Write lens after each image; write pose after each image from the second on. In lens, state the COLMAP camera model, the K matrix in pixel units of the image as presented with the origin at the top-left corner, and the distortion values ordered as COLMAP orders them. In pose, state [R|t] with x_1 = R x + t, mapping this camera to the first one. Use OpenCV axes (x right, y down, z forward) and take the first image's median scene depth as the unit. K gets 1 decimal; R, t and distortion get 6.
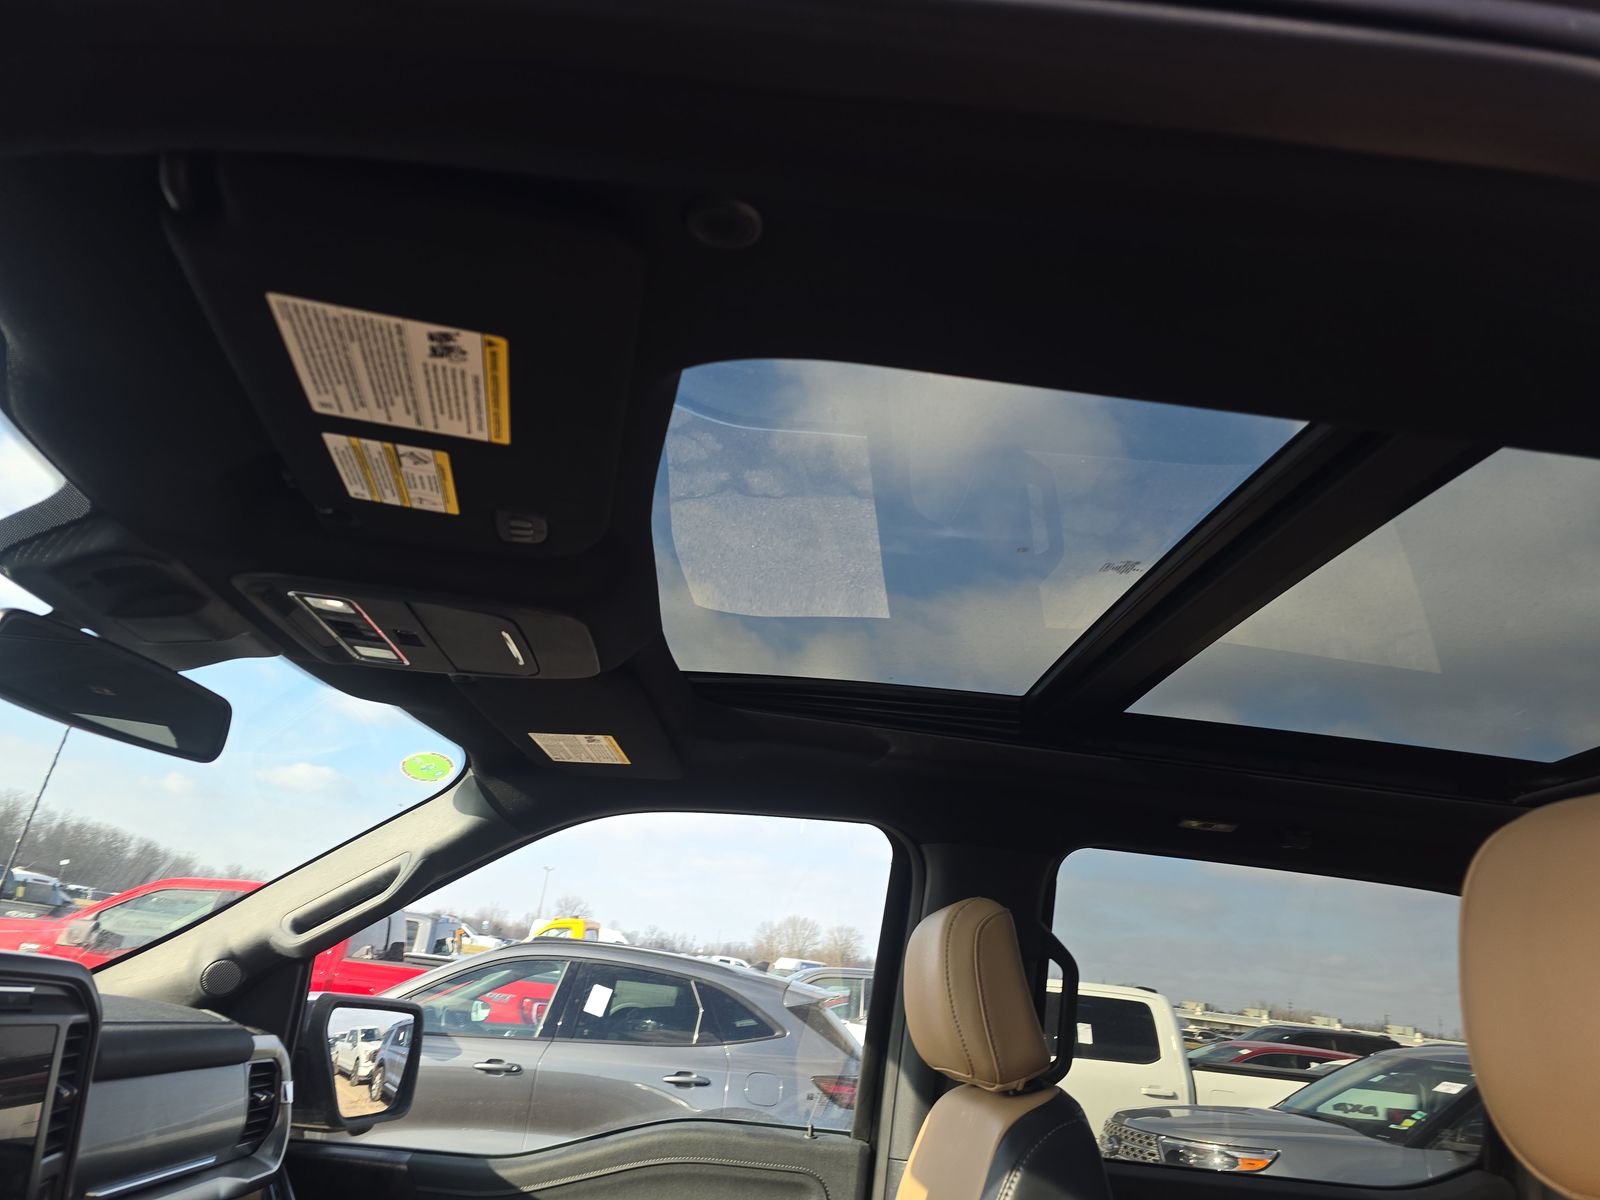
lens RADIAL K [[1066.3, 0, 794.0], [0, 1066.3, 577.7], [0, 0, 1]] dist [0.022907, -0.026669]
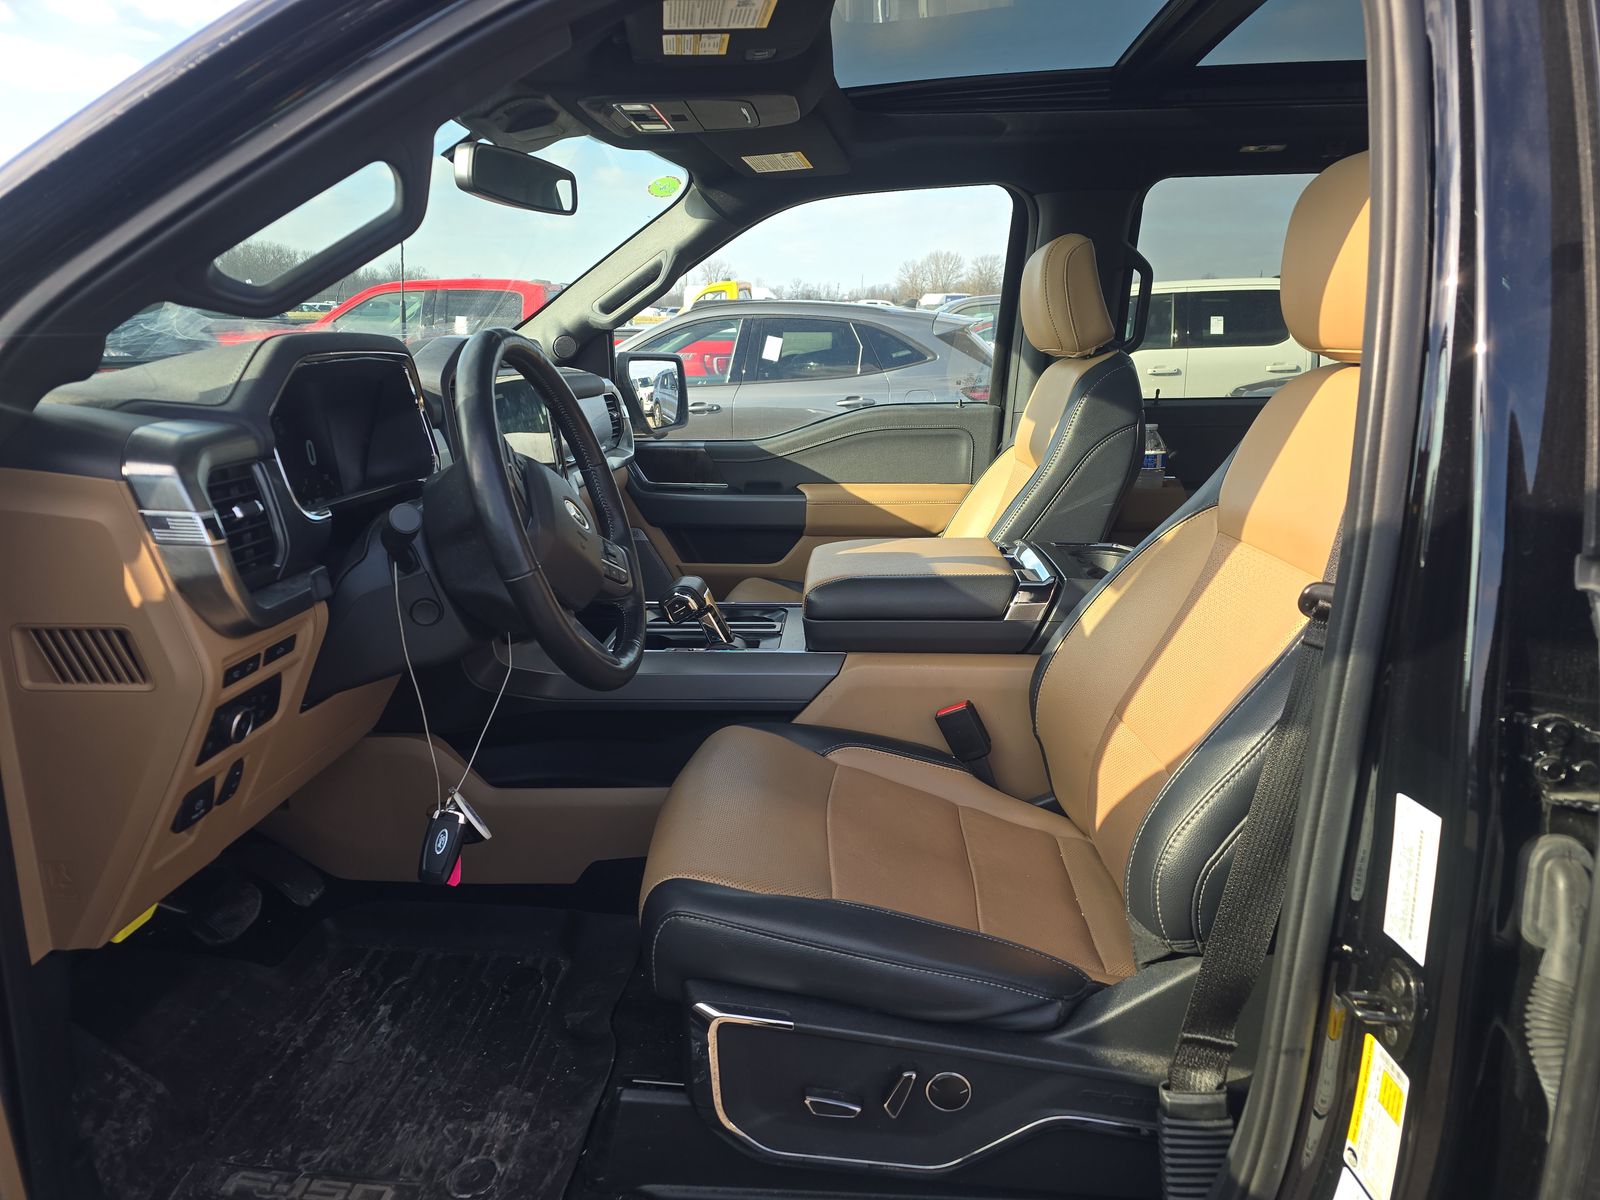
lens RADIAL K [[1128.2, 0, 764.2], [0, 1128.2, 599.0], [0, 0, 1]] dist [0.083911, -0.003913]
pose [[0.982996, -0.070939, -0.169374, -0.004743], [0.153800, 0.821995, 0.548334, -0.160175], [0.100326, -0.565059, 0.818928, -0.453762]]
